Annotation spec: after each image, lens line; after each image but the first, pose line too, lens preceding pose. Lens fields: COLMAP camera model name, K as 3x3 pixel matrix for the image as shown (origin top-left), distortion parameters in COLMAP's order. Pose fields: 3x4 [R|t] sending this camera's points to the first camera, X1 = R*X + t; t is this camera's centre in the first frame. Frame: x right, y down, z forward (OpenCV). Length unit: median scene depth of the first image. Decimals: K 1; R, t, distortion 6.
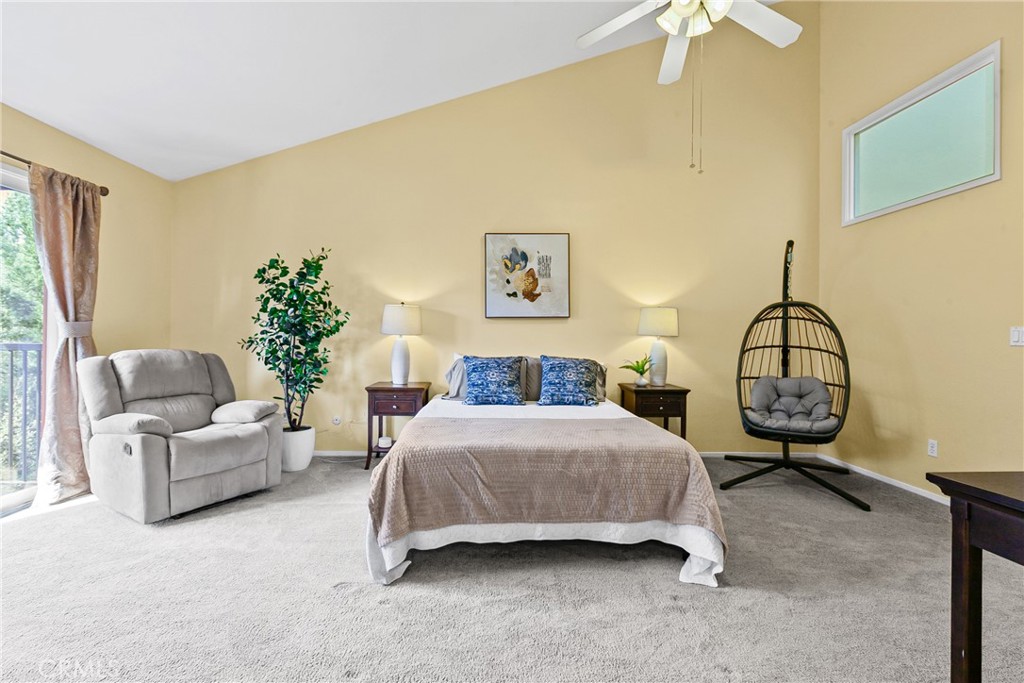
lens RADIAL K [[493.2, 0, 512.0], [0, 493.2, 341.5], [0, 0, 1]] dist [0.000991, 0.000022]
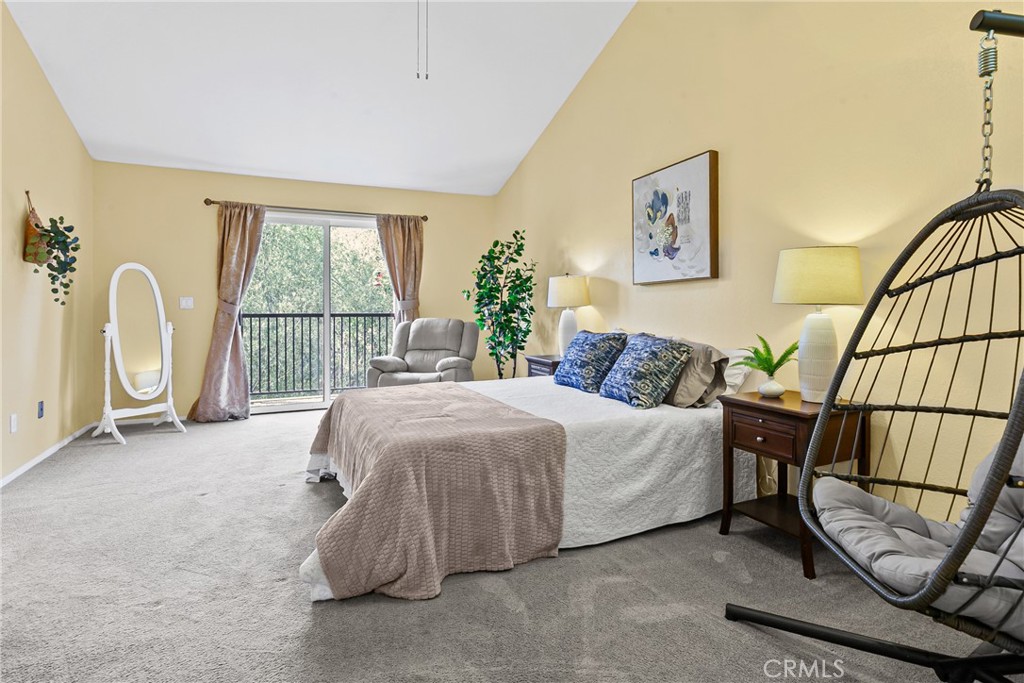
lens RADIAL K [[533.9, 0, 511.9], [0, 533.9, 324.0], [0, 0, 1]] dist [-0.000157, -0.000226]
pose [[0.365597, 0.019695, -0.930565, 0.690359], [-0.007623, 0.999806, 0.018166, 0.001662], [0.930742, 0.000452, 0.365676, 0.494621]]
